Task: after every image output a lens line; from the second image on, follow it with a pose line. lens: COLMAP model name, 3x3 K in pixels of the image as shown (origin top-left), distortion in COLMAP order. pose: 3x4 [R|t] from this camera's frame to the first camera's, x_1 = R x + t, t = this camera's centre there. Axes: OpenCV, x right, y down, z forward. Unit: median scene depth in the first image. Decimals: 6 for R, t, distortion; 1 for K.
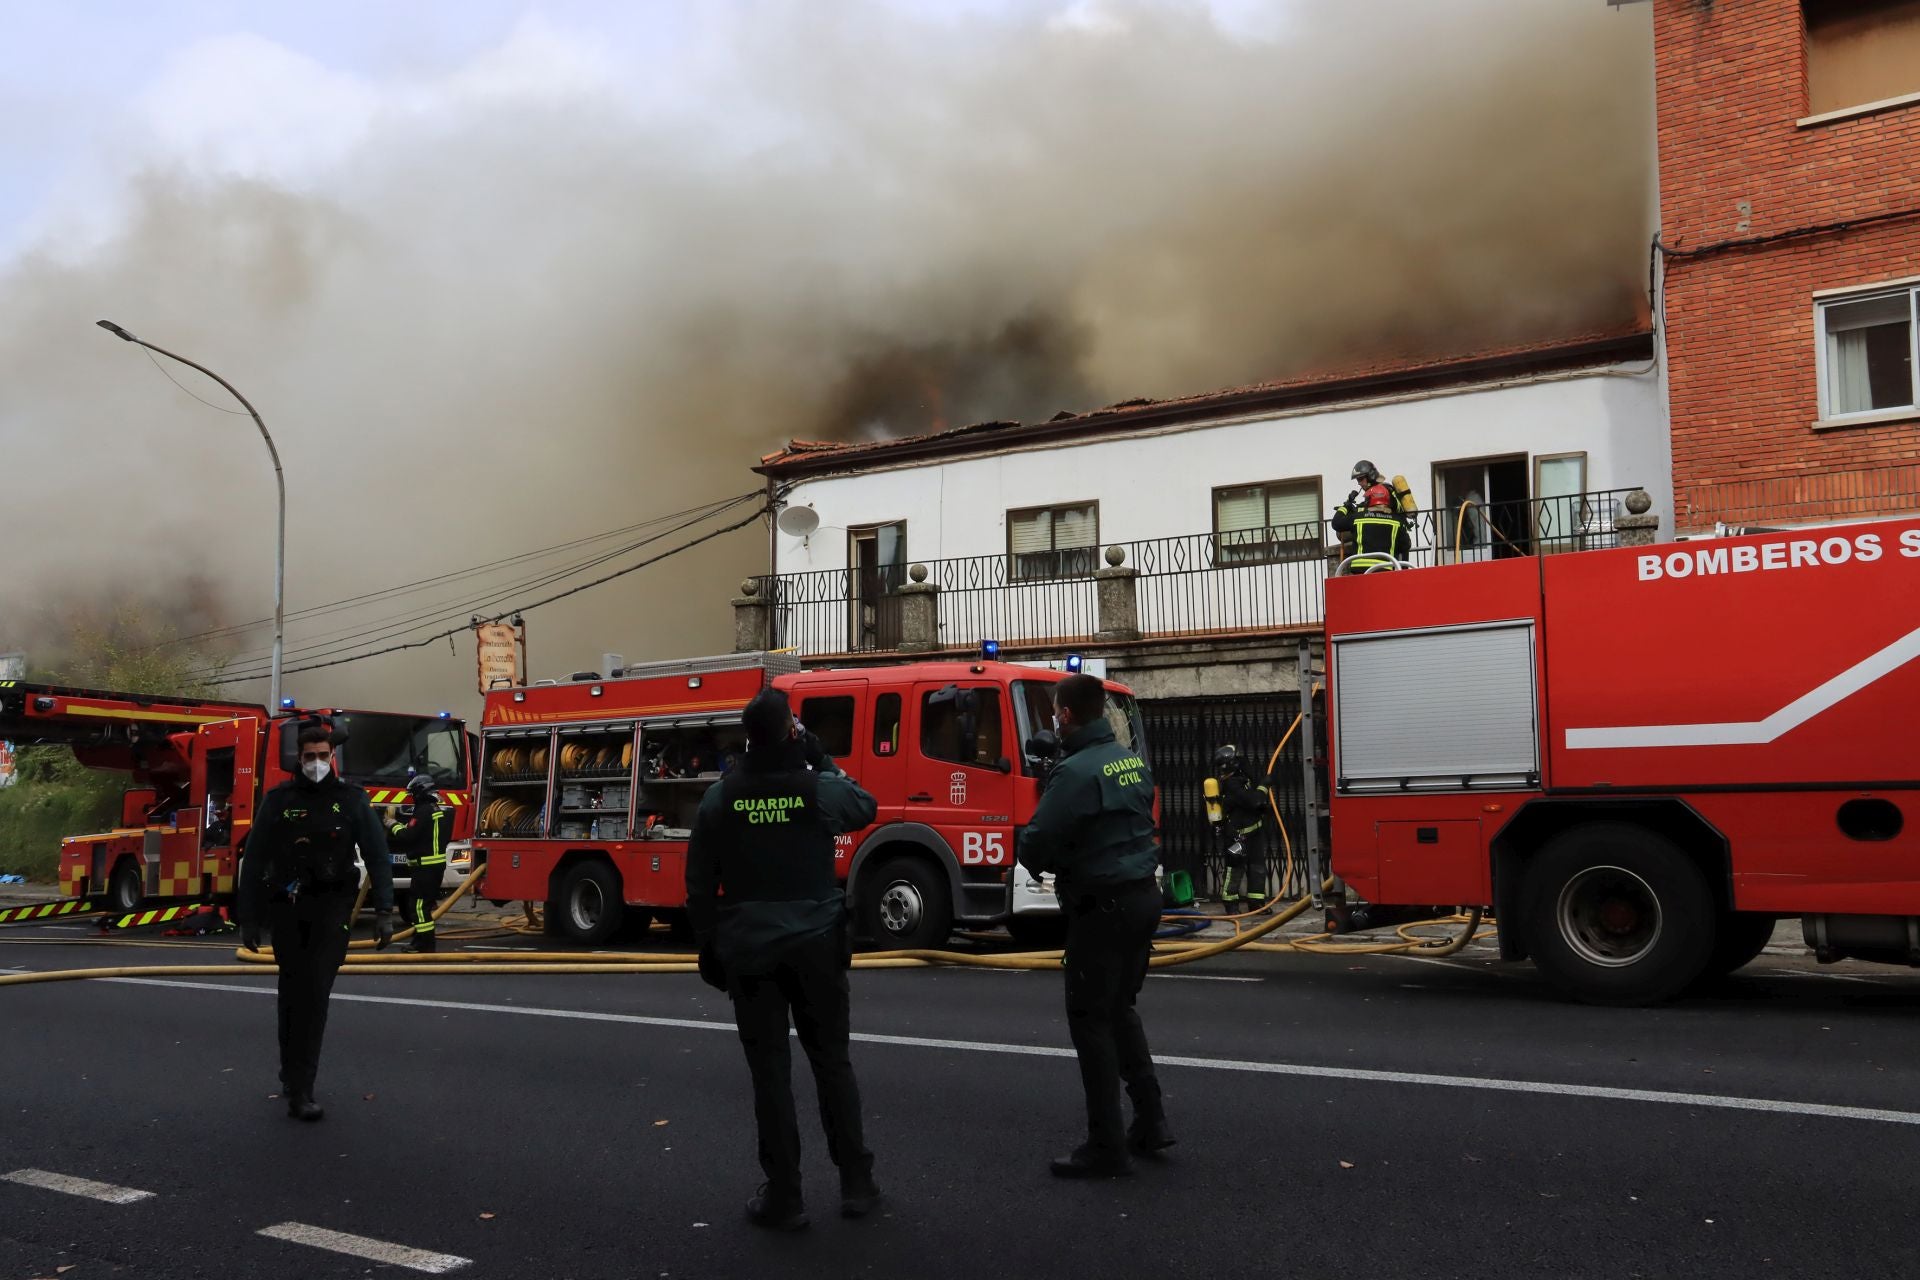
lens RADIAL K [[1626.2, 0, 961.5], [0, 1626.2, 616.5], [0, 0, 1]] dist [-0.058966, 0.133242]
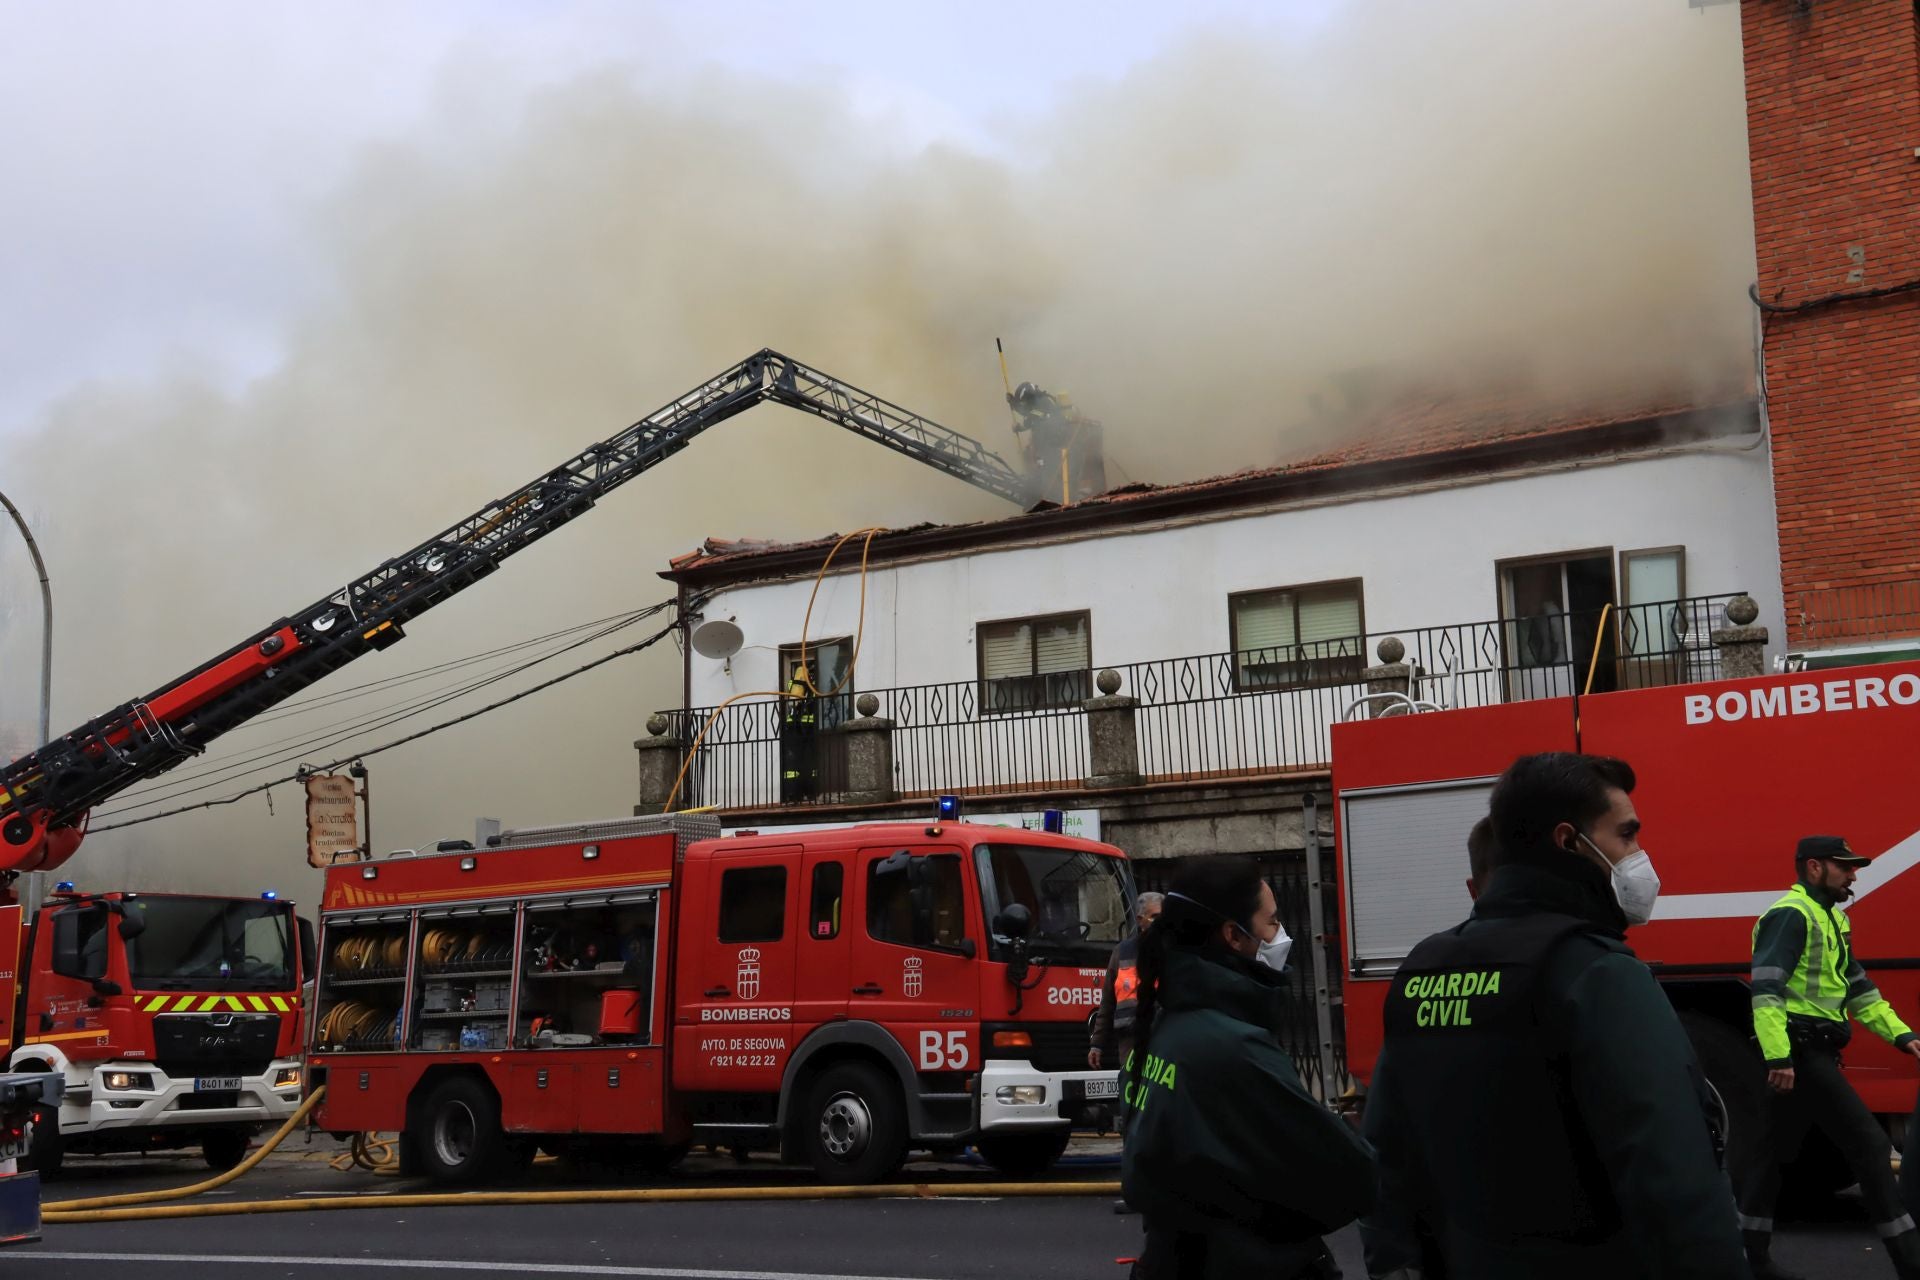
lens RADIAL K [[2166.0, 0, 965.7], [0, 2166.0, 600.7], [0, 0, 1]] dist [0.029093, 0.186172]
pose [[0.999775, -0.016481, 0.013358, 0.010745], [0.017294, 0.997852, -0.063184, -0.012146], [-0.012288, 0.063401, 0.997912, -0.091317]]
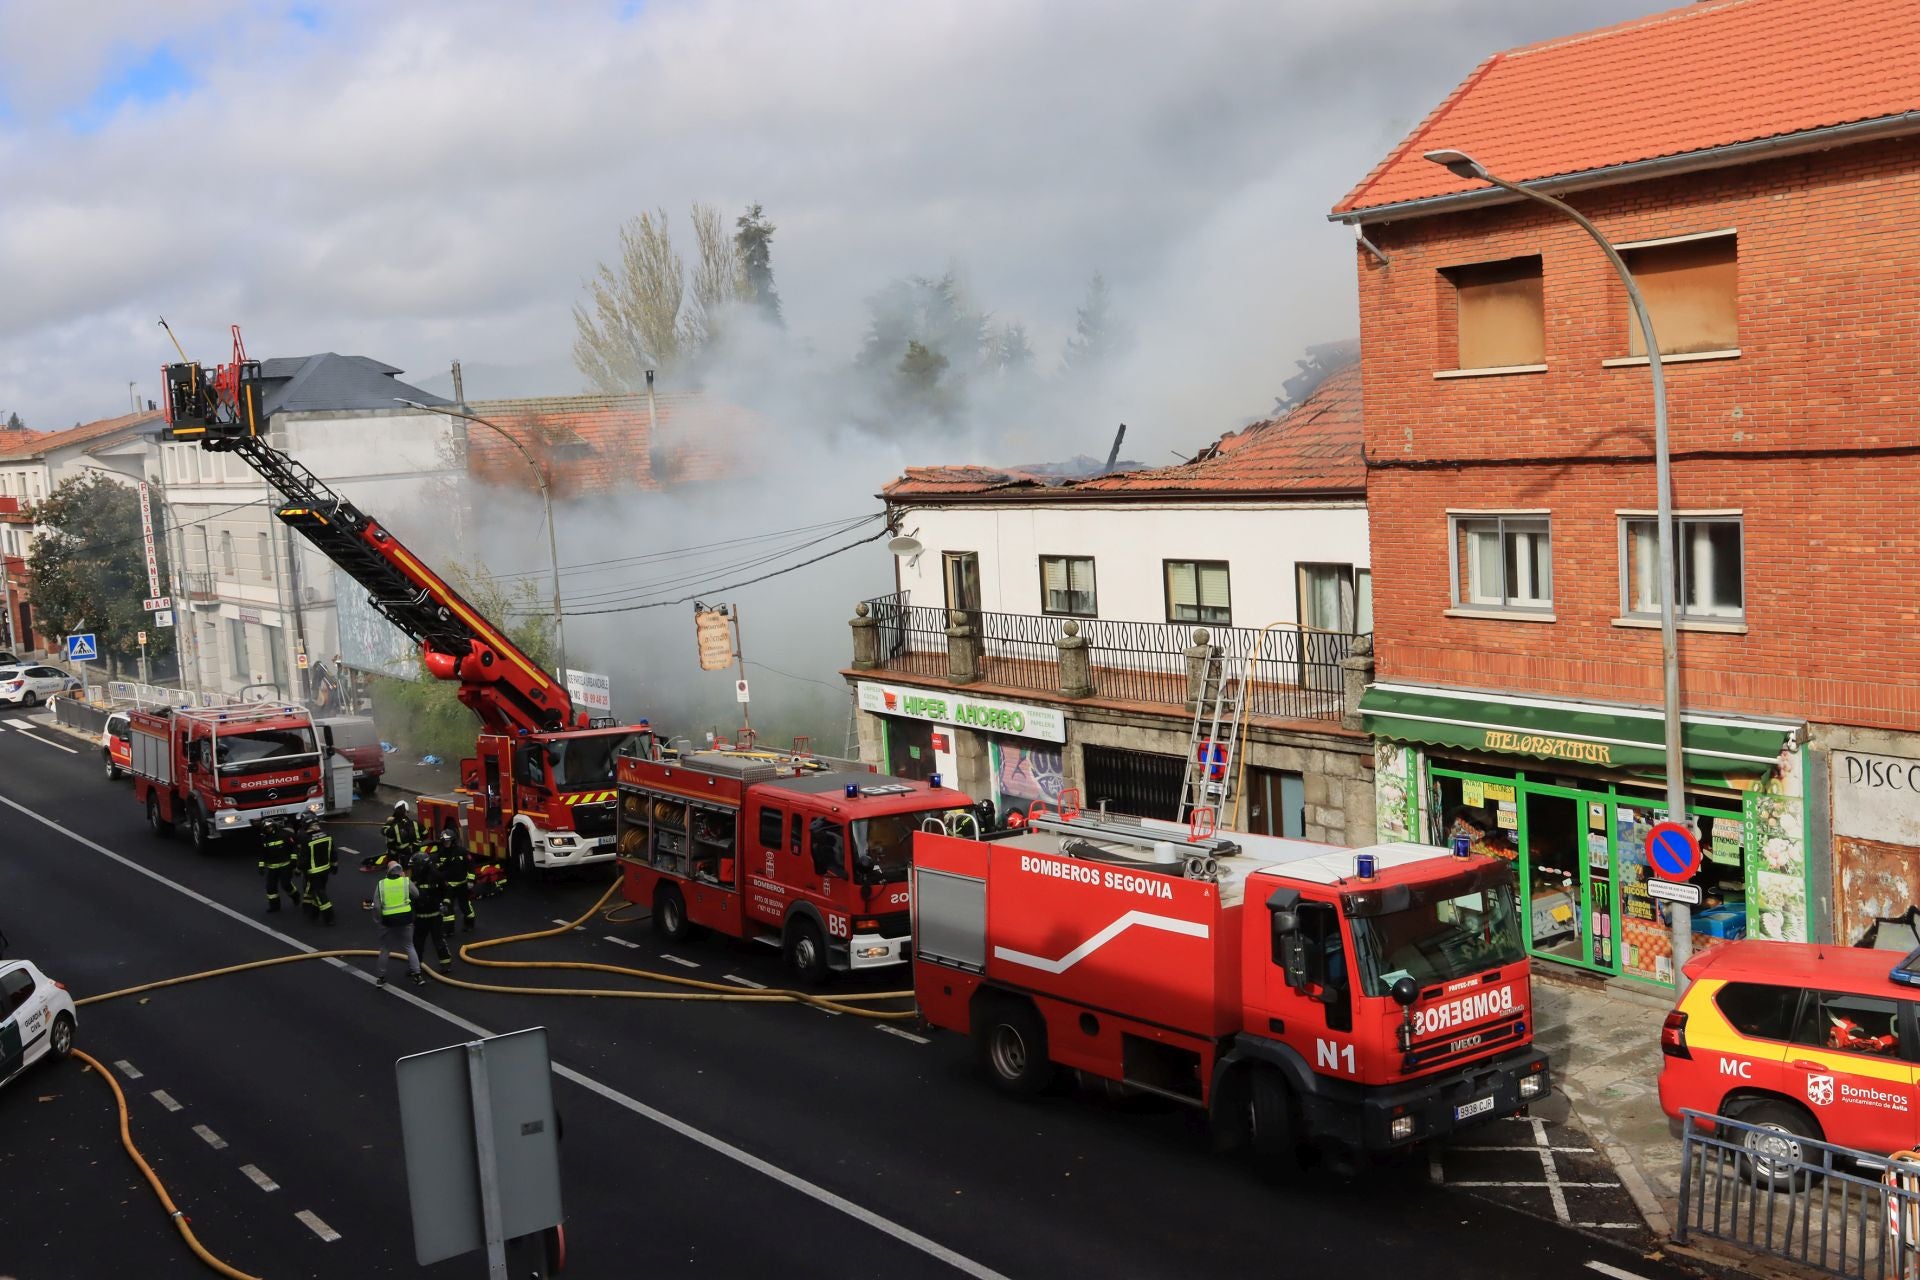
lens RADIAL K [[1974.7, 0, 969.1], [0, 1974.7, 635.4], [0, 0, 1]] dist [-0.003785, 0.170790]
pose [[0.947832, -0.017386, -0.318294, 0.592739], [0.081440, 0.978582, 0.189064, -0.383702], [0.308190, -0.205122, 0.928948, -0.540058]]
